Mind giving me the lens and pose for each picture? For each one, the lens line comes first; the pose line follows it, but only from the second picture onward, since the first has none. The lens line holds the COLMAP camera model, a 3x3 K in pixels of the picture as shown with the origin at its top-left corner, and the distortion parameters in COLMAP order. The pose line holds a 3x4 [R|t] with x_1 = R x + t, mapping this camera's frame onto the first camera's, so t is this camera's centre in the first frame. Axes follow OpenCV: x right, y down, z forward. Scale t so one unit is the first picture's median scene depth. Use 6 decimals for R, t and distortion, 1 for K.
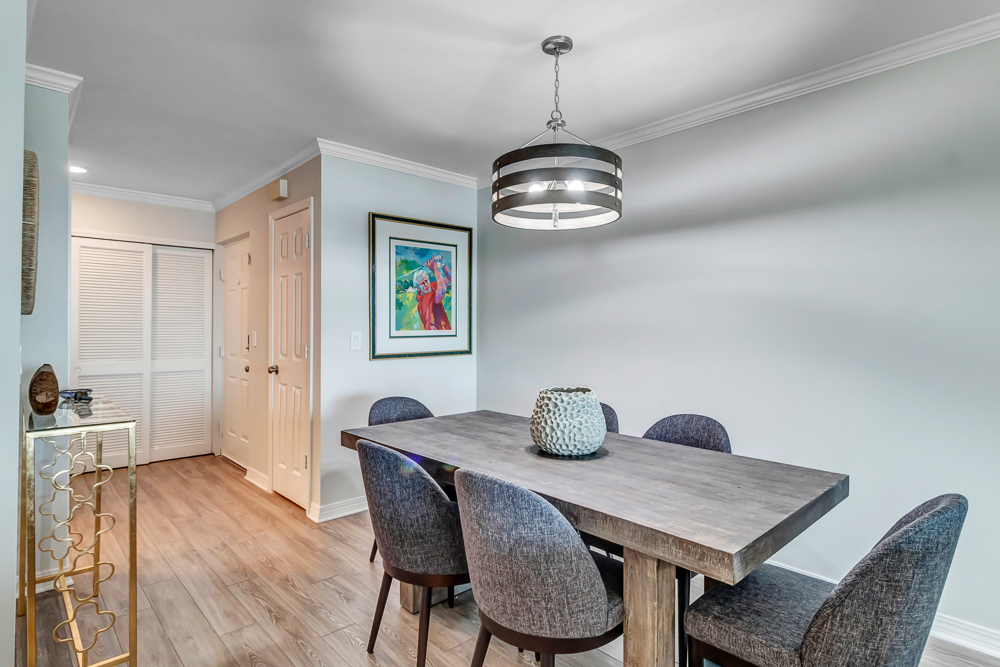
lens RADIAL K [[524.9, 0, 498.0], [0, 524.9, 329.5], [0, 0, 1]] dist [0.002955, -0.001405]
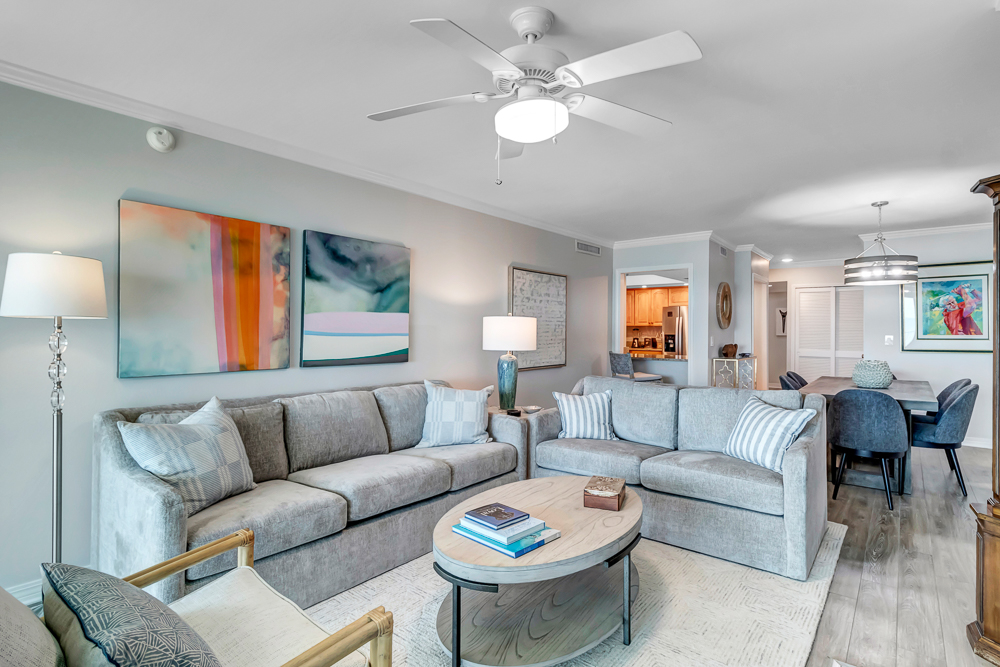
lens RADIAL K [[524.9, 0, 493.8], [0, 524.9, 332.4], [0, 0, 1]] dist [0.002955, -0.001405]
pose [[0.154197, 0.003729, -0.988033, 1.575511], [-0.005736, 0.999979, 0.002879, -0.004196], [0.988024, 0.005223, 0.154215, -0.726594]]
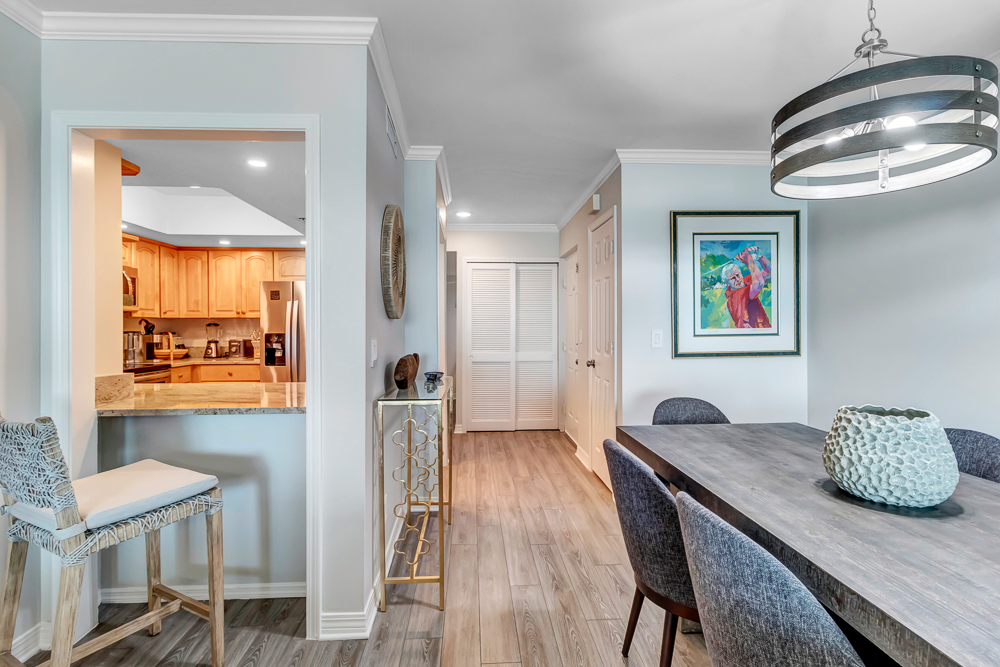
lens RADIAL K [[473.9, 0, 494.1], [0, 473.9, 329.2], [0, 0, 1]] dist [-0.001690, 0.001111]
pose [[0.768968, -0.002159, -0.639284, 0.092573], [0.004155, 0.999990, 0.001622, -0.000177], [0.639274, -0.003903, 0.768969, 0.108894]]
